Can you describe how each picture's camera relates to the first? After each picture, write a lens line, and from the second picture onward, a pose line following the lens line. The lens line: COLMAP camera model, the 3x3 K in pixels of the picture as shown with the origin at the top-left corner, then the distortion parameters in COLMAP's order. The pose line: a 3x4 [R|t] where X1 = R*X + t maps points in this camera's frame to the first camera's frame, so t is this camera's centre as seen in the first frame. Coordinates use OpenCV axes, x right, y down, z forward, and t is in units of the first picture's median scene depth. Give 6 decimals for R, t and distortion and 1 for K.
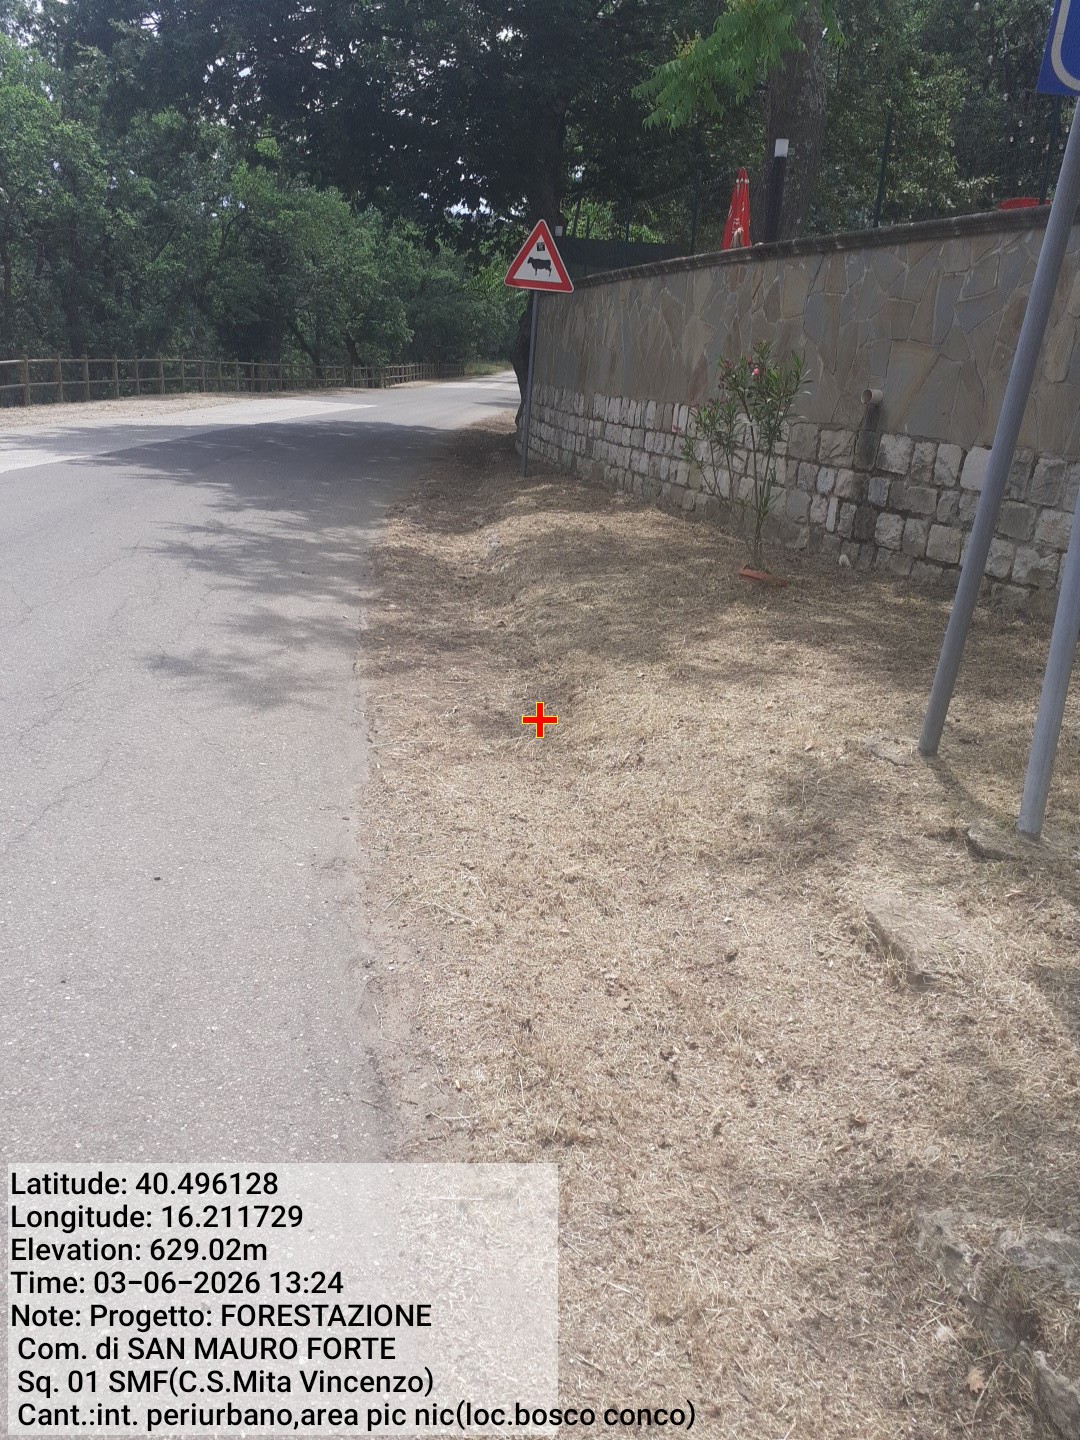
lens RADIAL K [[1175.3, 0, 540.7], [0, 1175.3, 709.8], [0, 0, 1]] dist [0.055237, -0.070595]
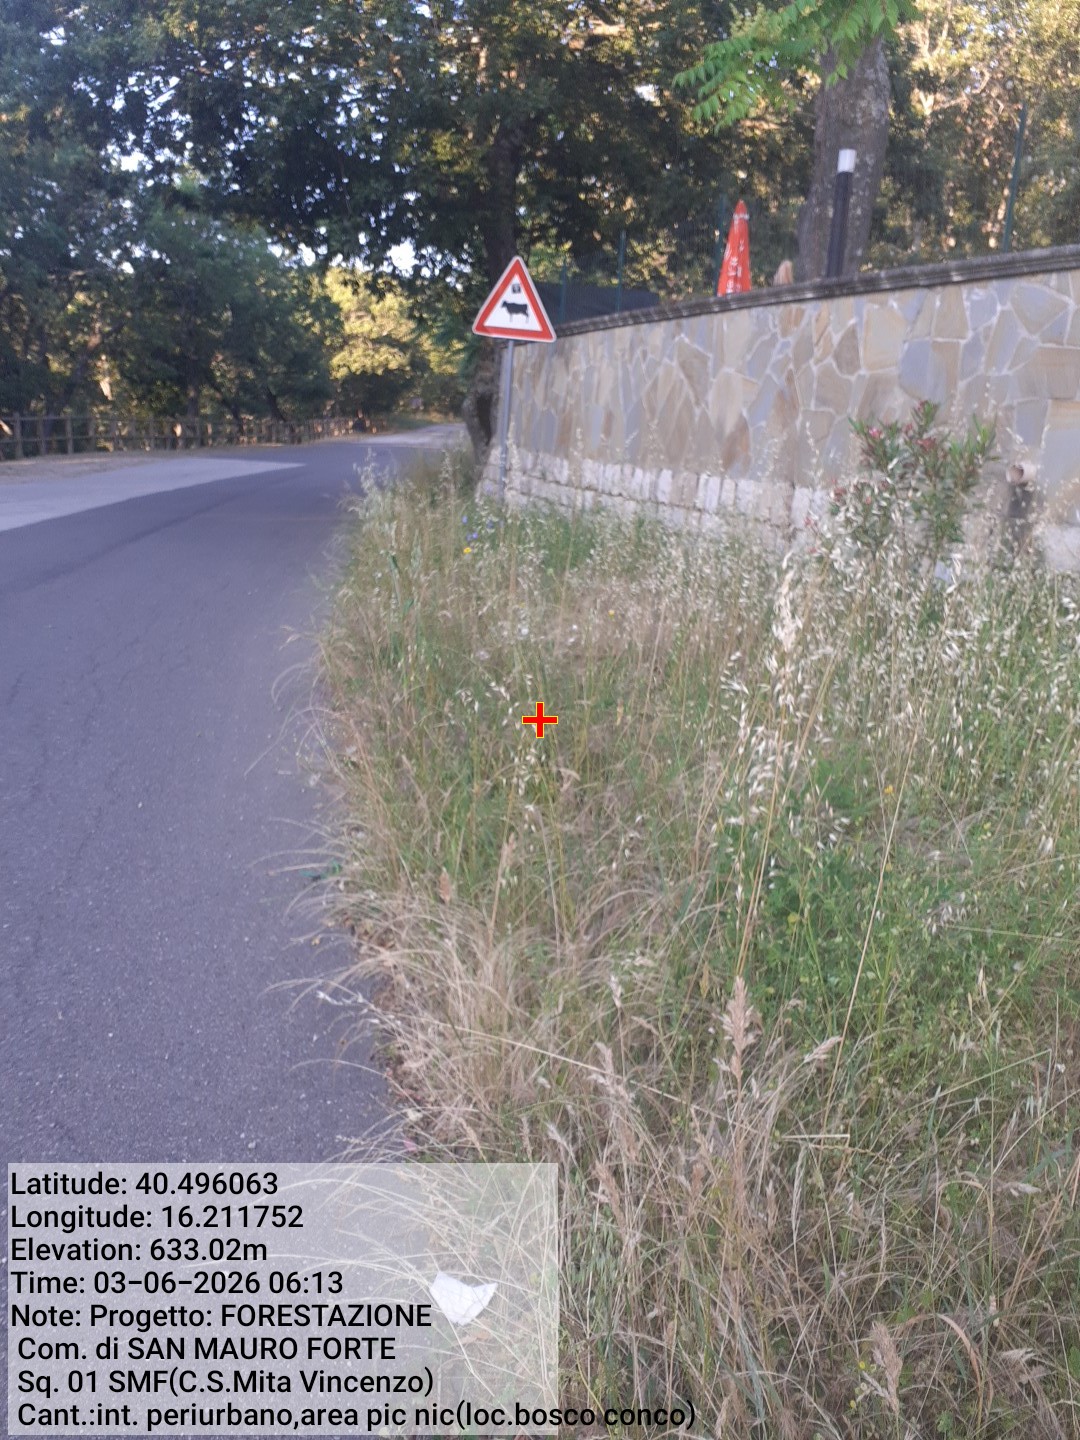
lens RADIAL K [[1175.3, 0, 540.7], [0, 1175.3, 709.8], [0, 0, 1]] dist [0.055237, -0.070595]
pose [[0.997747, -0.014095, 0.065597, -0.048126], [0.016920, 0.998944, -0.042716, -0.057447], [-0.064926, 0.043730, 0.996931, 0.182684]]
